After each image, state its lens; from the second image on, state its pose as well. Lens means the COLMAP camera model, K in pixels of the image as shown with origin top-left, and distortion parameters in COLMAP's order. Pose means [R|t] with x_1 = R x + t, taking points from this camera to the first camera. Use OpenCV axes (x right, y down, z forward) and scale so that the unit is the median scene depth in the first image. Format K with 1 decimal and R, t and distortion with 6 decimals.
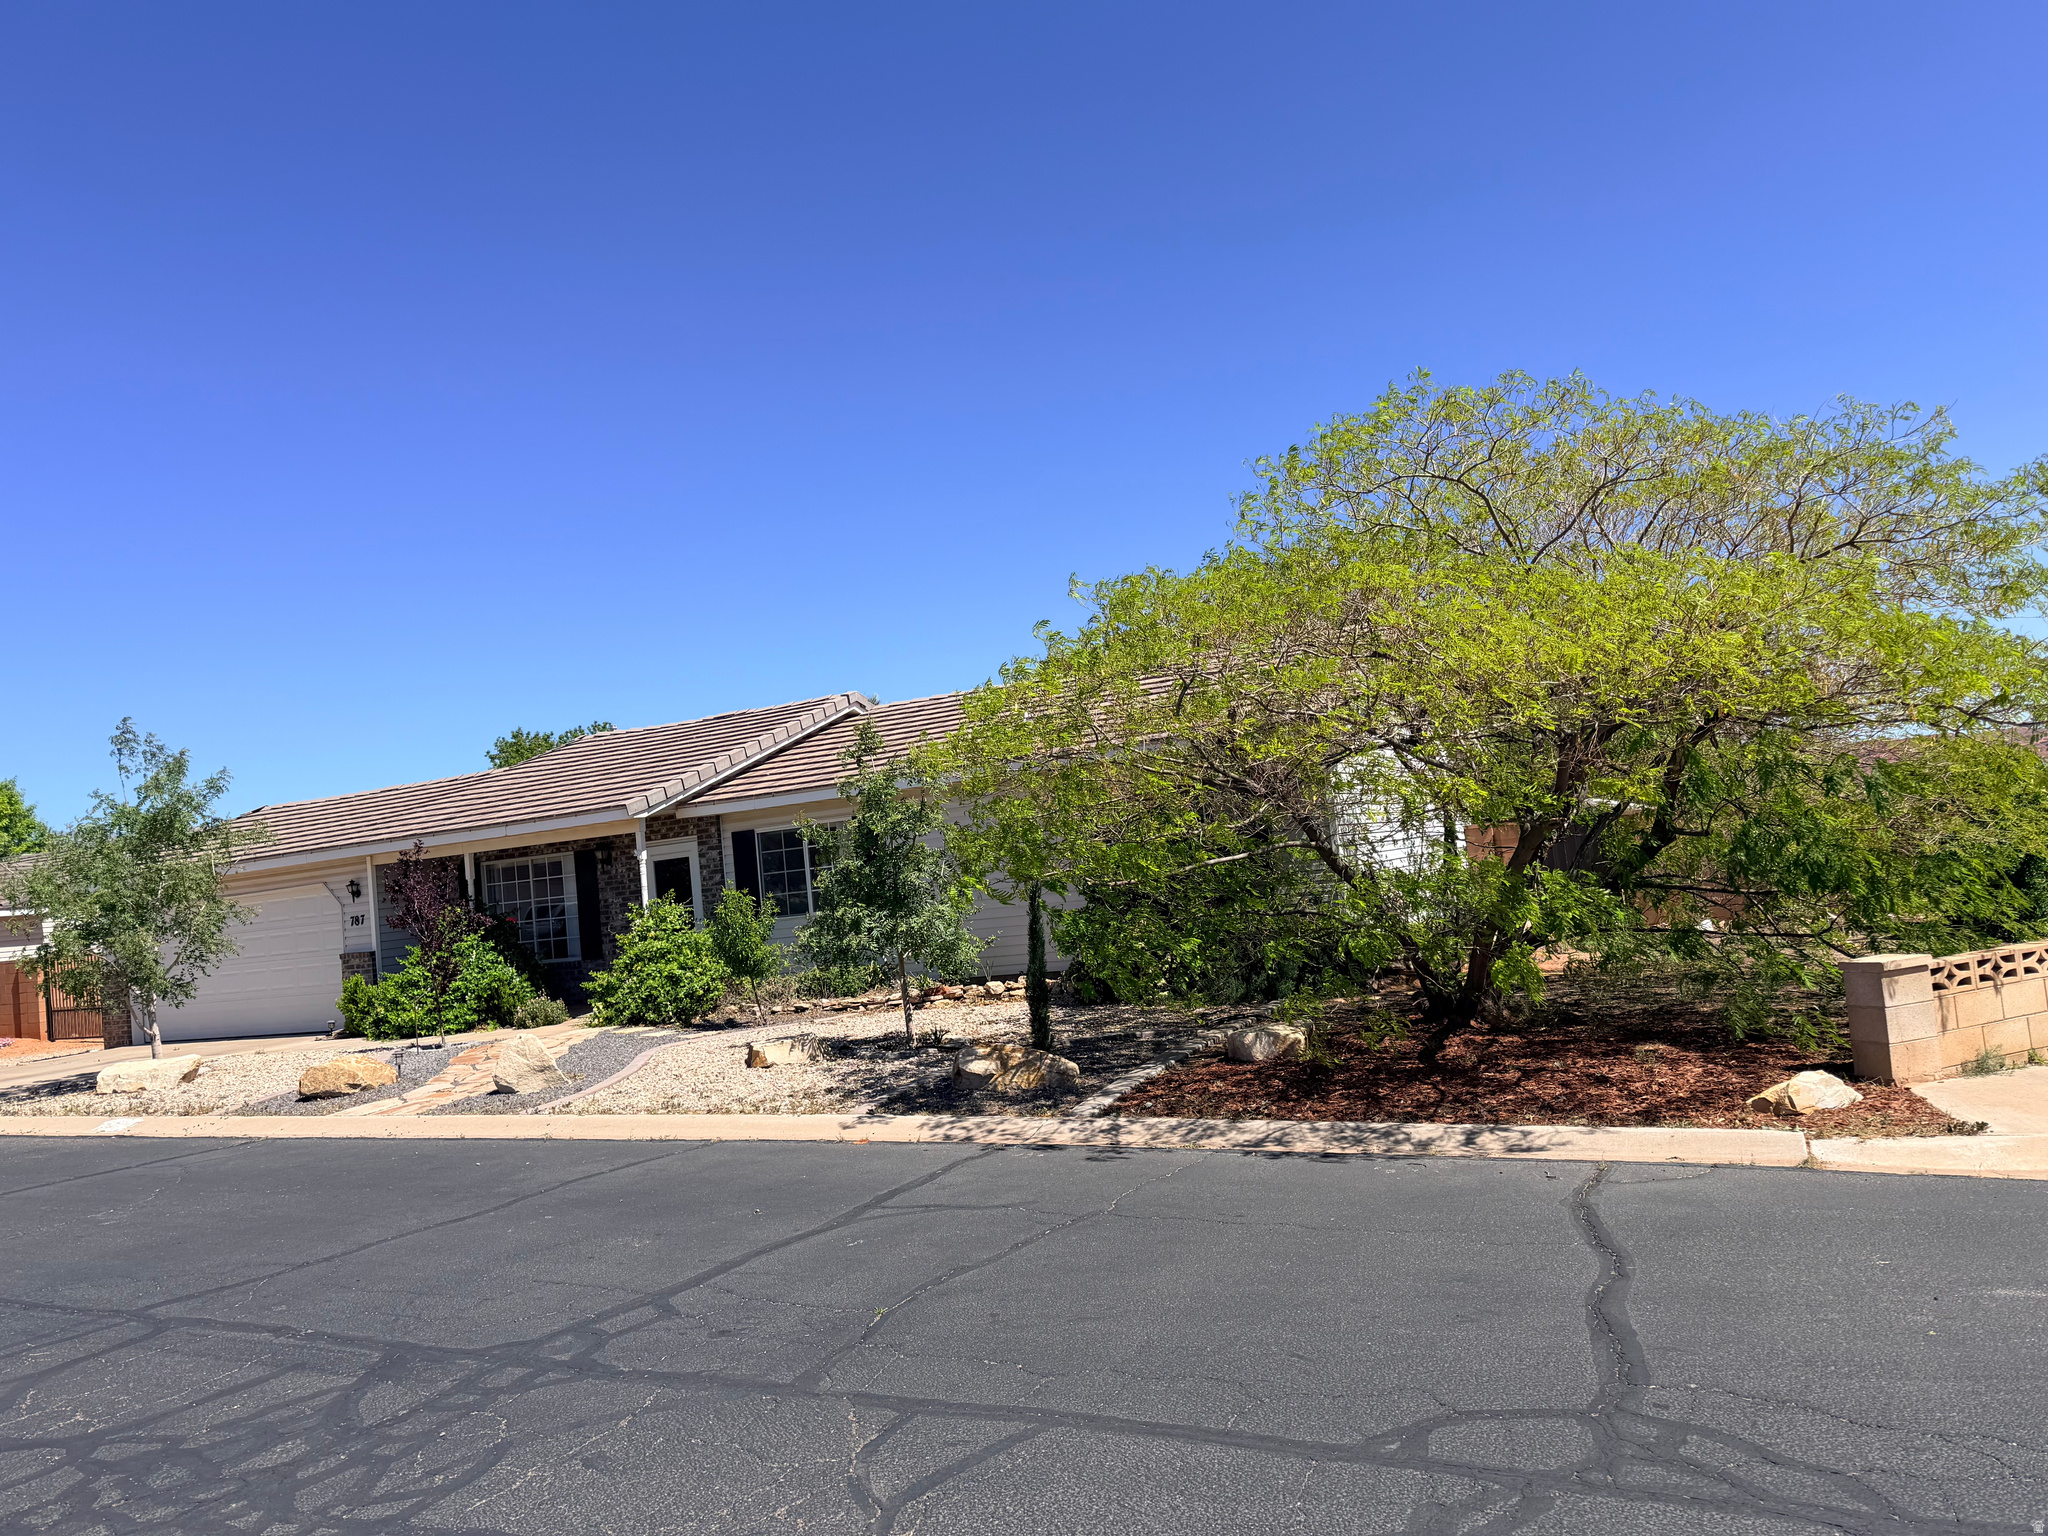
lens RADIAL K [[1424.4, 0, 1024.0], [0, 1424.4, 768.0], [0, 0, 1]] dist [-0.001962, -0.002851]
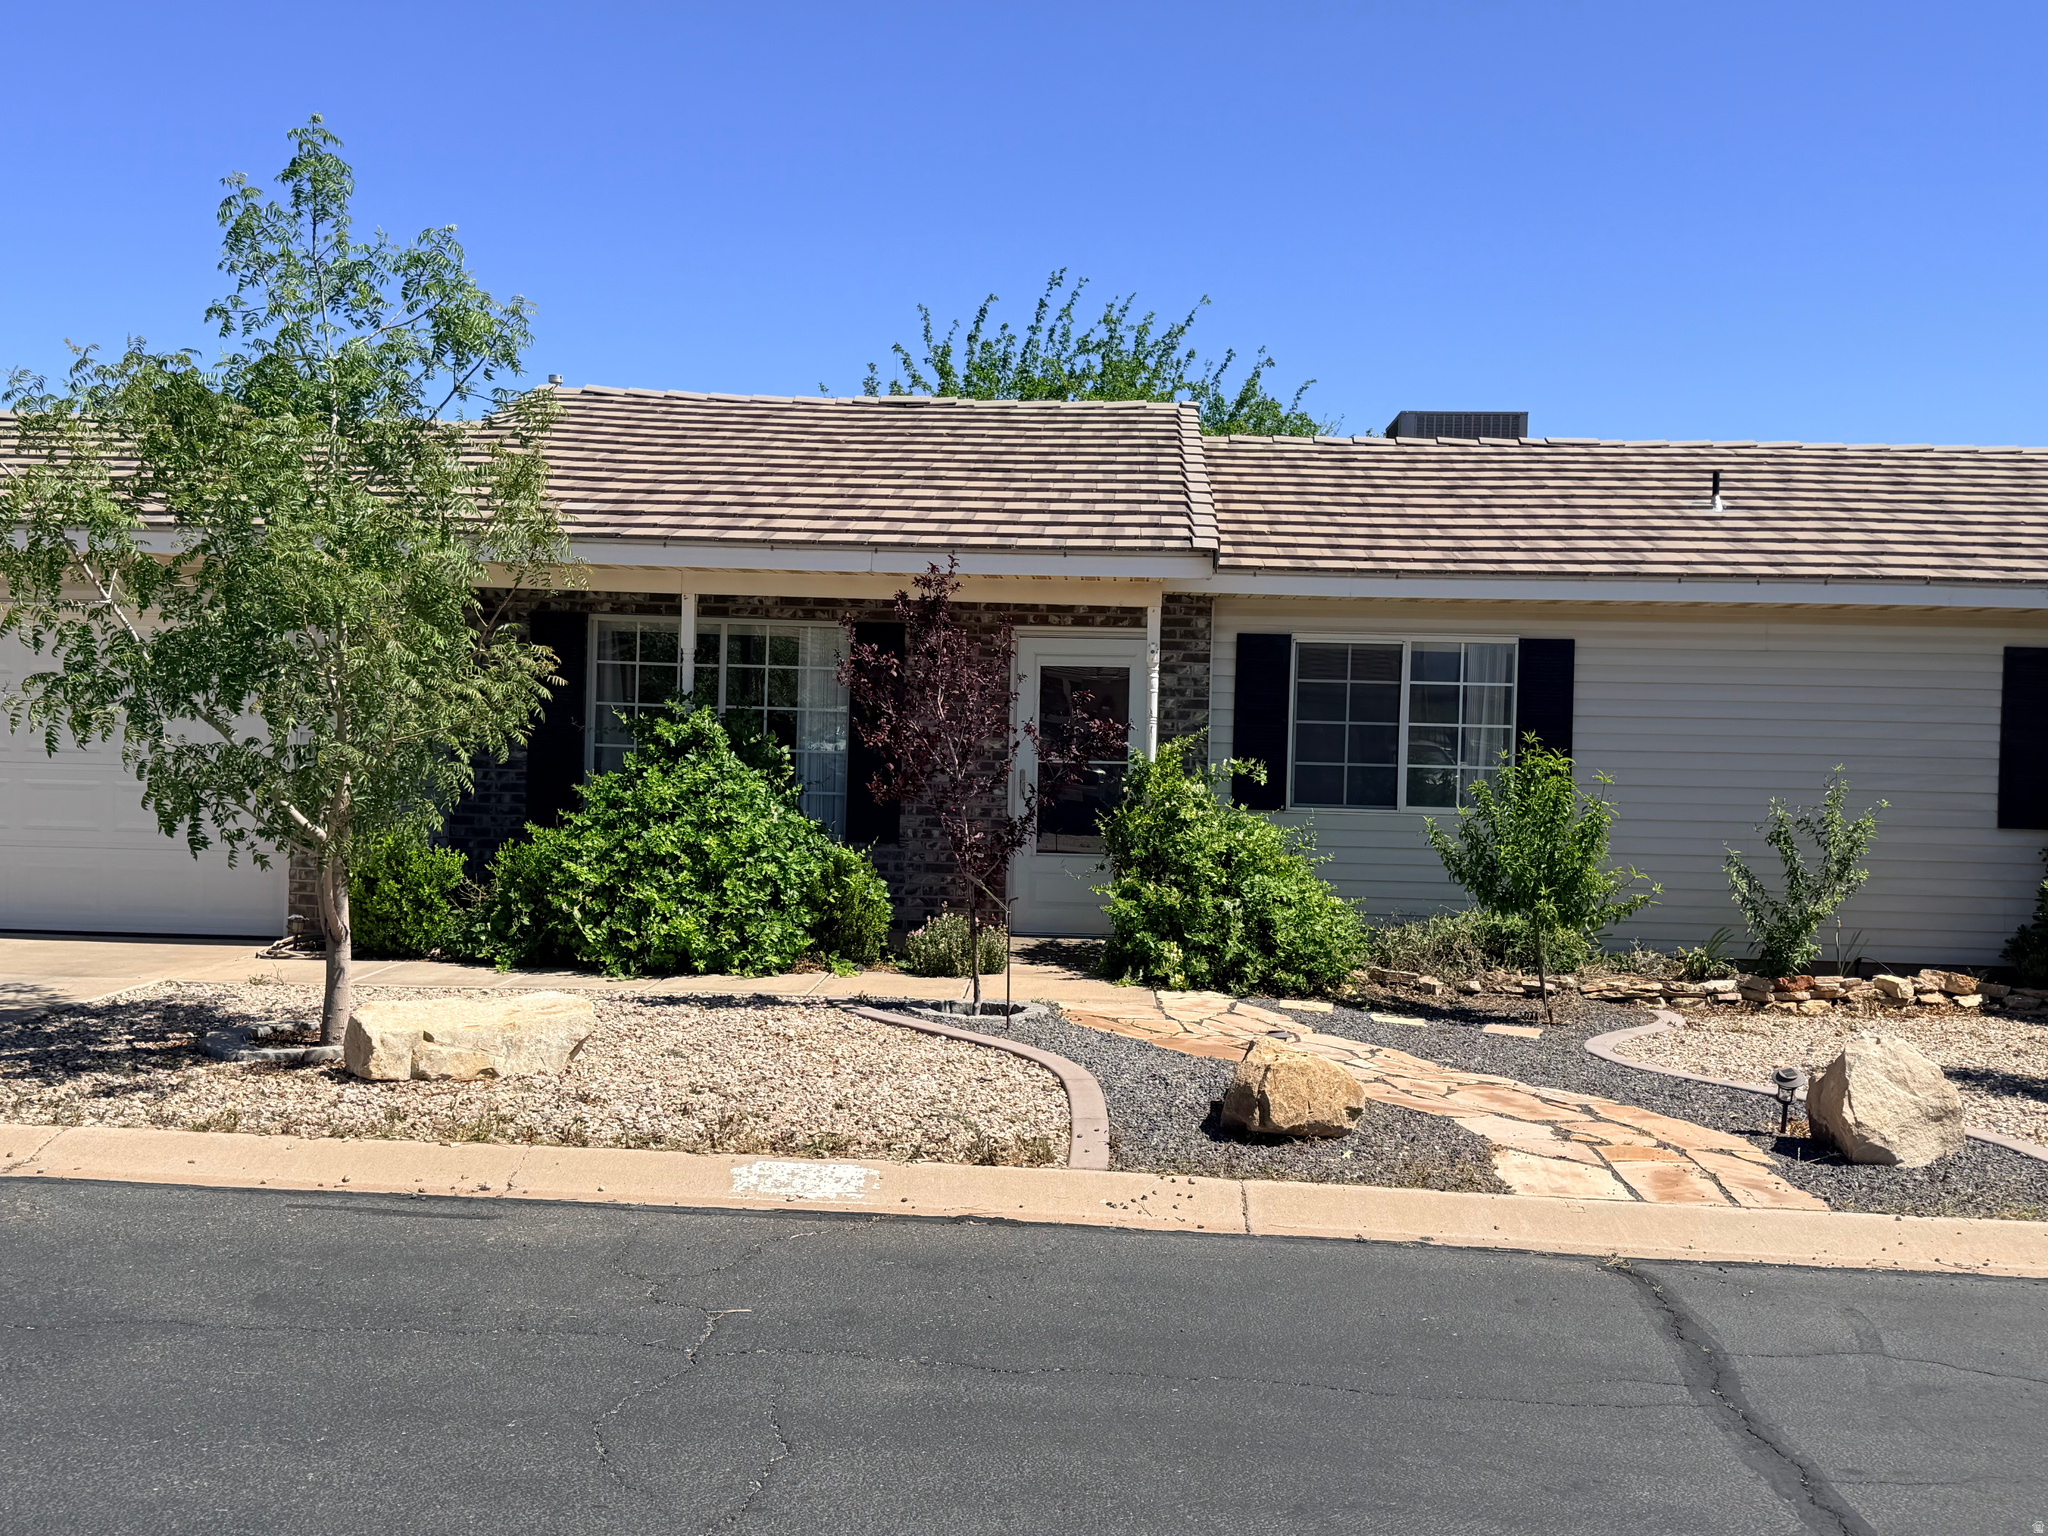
lens RADIAL K [[2121.5, 0, 1024.0], [0, 2121.5, 768.0], [0, 0, 1]] dist [0.103792, -0.003082]
pose [[0.889045, 0.123874, 0.440742, -0.638742], [-0.154237, 0.987463, 0.033584, 0.083366], [-0.431057, -0.097836, 0.897005, 0.345989]]
